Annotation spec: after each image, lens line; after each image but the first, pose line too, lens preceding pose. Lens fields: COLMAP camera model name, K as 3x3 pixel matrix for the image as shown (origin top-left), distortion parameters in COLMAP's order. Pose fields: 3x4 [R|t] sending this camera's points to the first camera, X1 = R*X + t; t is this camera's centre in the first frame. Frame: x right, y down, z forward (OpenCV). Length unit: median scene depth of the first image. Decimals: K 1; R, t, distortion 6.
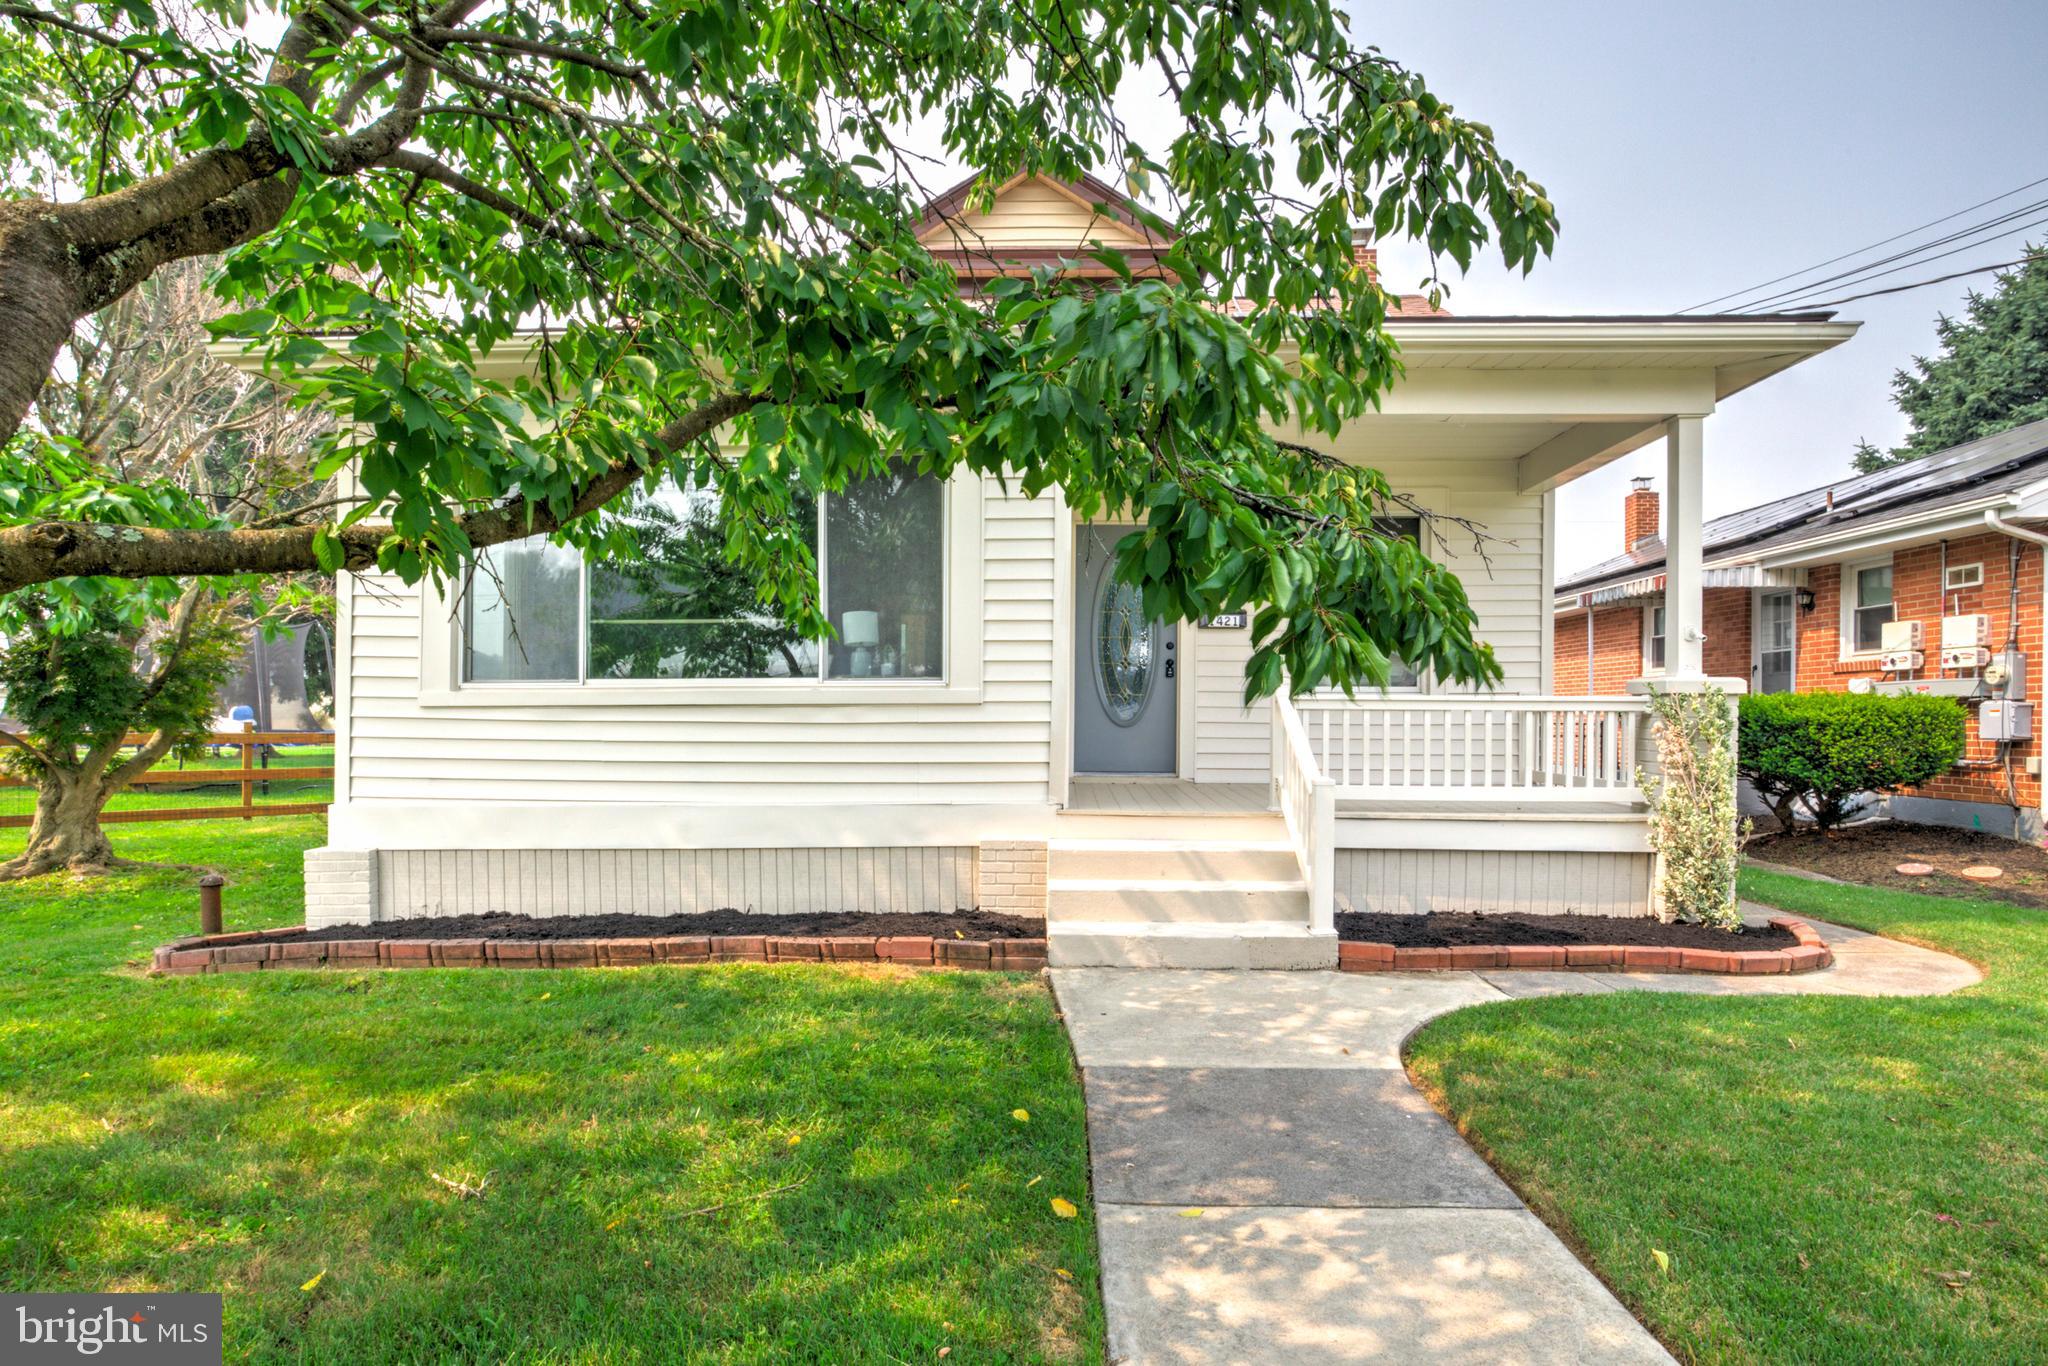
lens RADIAL K [[1079.1, 0, 1021.2], [0, 1079.1, 698.6], [0, 0, 1]] dist [-0.009223, 0.000558]
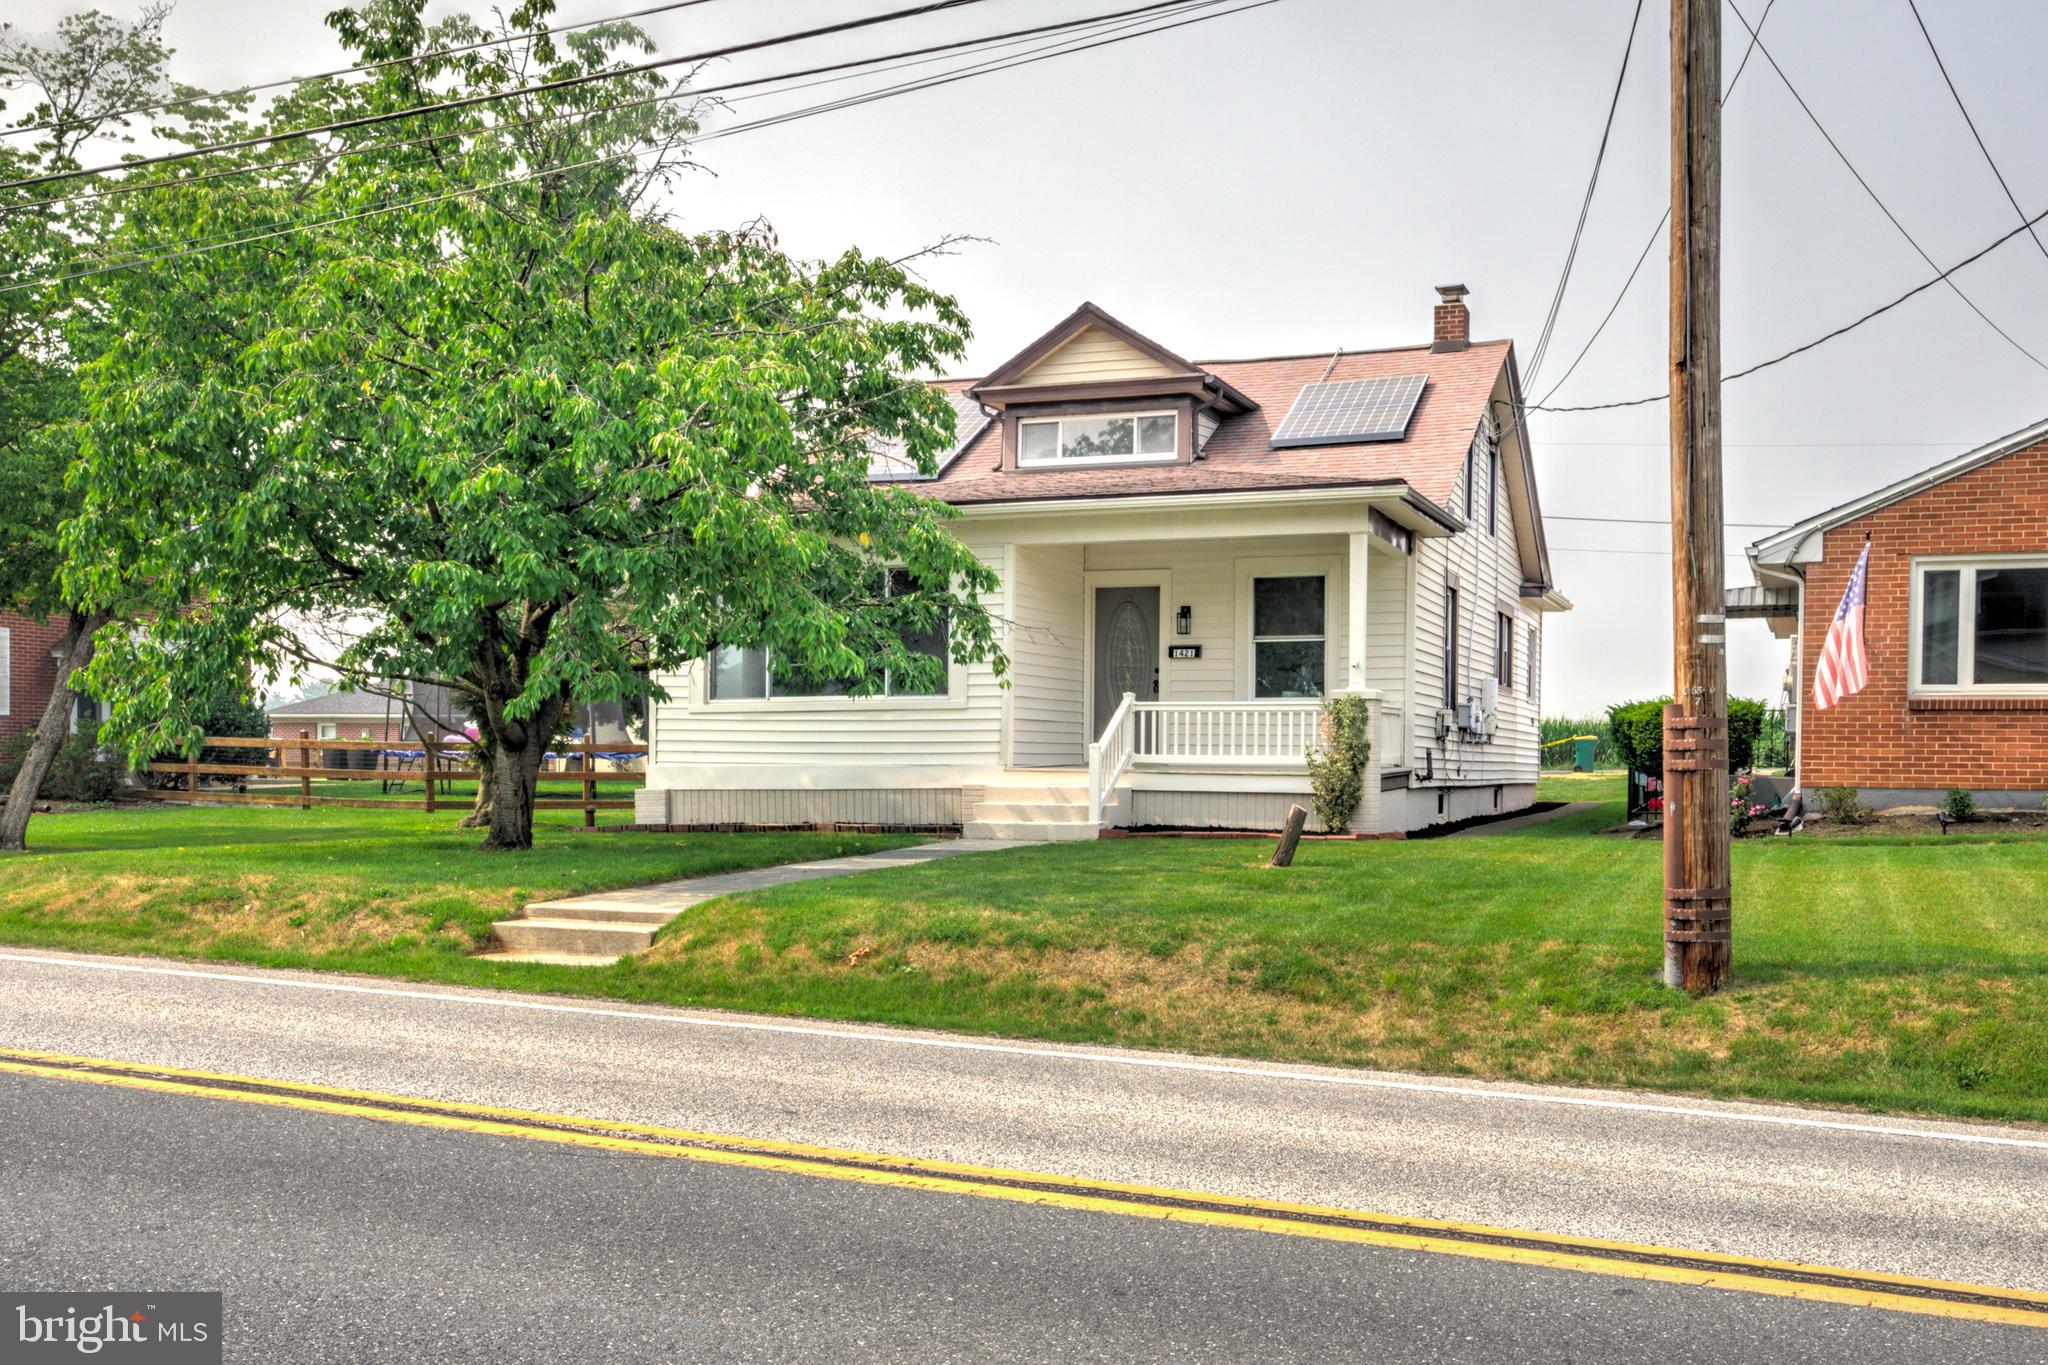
lens RADIAL K [[1715.1, 0, 1022.4], [0, 1715.1, 690.5], [0, 0, 1]] dist [0.000510, 0.001160]
pose [[0.939498, -0.011137, -0.342374, 0.748914], [0.002628, 0.999676, -0.025305, 0.034536], [0.342545, 0.022874, 0.939223, -1.191029]]
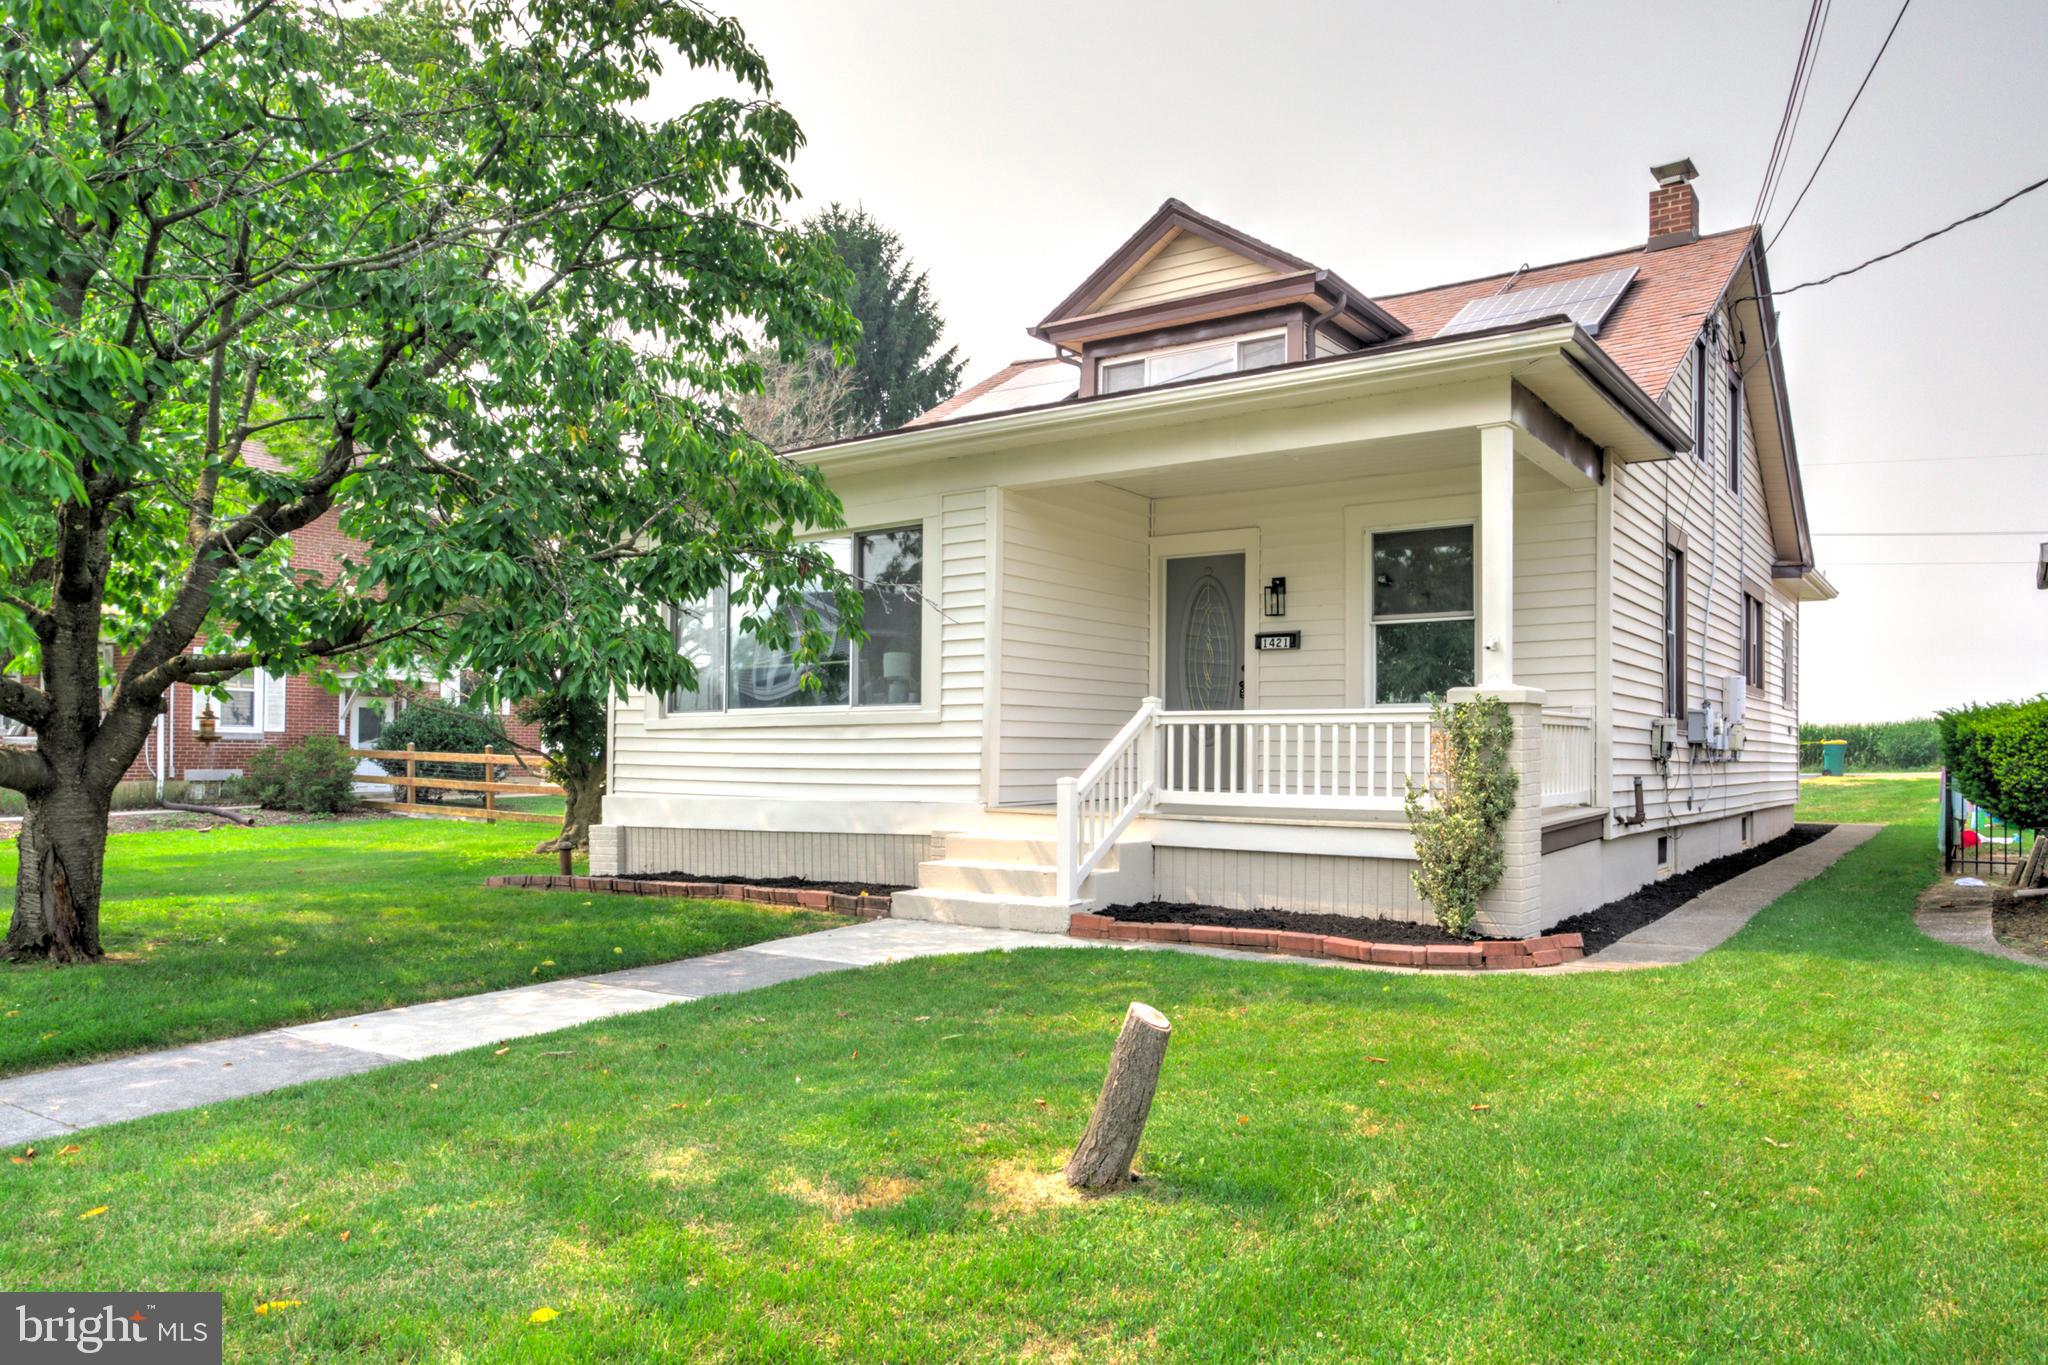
lens RADIAL K [[1309.3, 0, 1078.3], [0, 1309.3, 695.1], [0, 0, 1]] dist [-0.007423, 0.000992]
pose [[0.853223, -0.023821, -0.521002, 0.662323], [0.007539, 0.999415, -0.033349, 0.018238], [0.521491, 0.024526, 0.852904, -0.163688]]
